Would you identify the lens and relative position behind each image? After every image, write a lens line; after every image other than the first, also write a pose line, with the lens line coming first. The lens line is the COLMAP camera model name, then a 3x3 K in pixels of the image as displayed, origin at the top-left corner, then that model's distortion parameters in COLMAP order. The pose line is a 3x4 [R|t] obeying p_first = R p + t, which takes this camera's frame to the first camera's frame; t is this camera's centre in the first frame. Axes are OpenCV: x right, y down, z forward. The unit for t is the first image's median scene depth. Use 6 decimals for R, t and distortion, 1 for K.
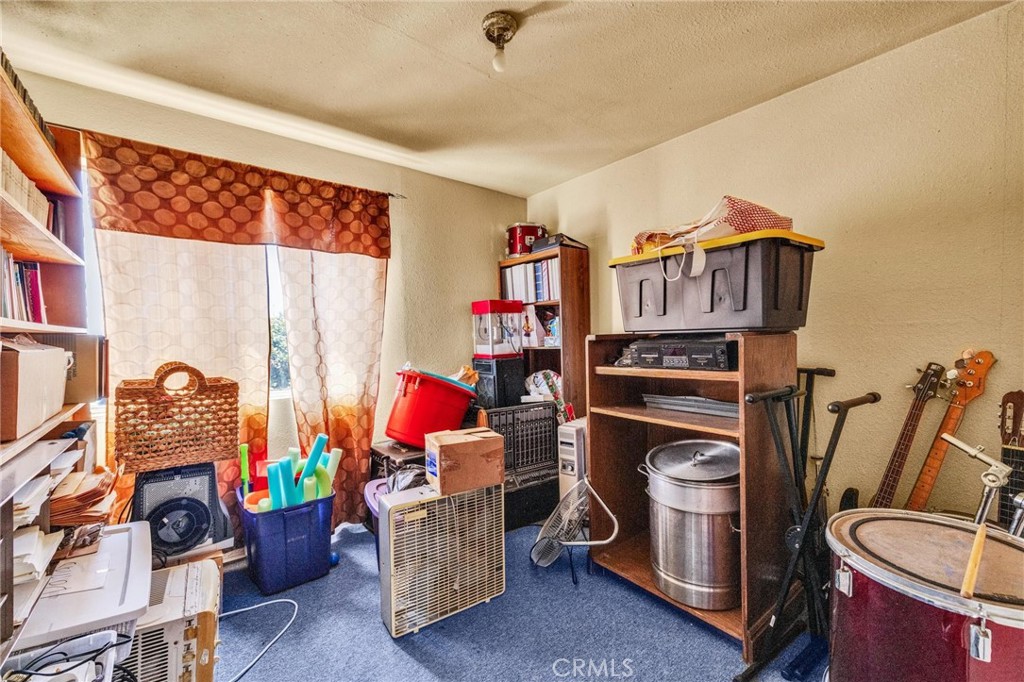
lens RADIAL K [[435.4, 0, 510.2], [0, 435.4, 343.3], [0, 0, 1]] dist [-0.002177, 0.000674]
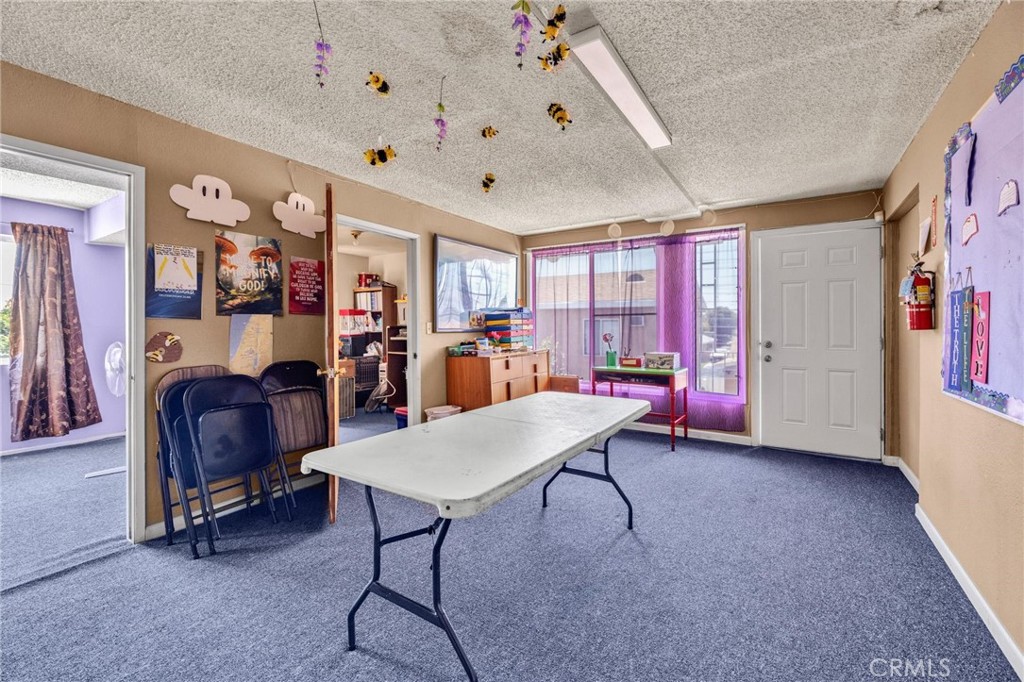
lens RADIAL K [[435.4, 0, 504.7], [0, 435.4, 332.3], [0, 0, 1]] dist [-0.002177, 0.000674]
pose [[0.949215, 0.013684, 0.314332, 0.009276], [-0.011625, 0.999897, -0.008425, 0.024052], [-0.314415, 0.004343, 0.949276, -1.269417]]
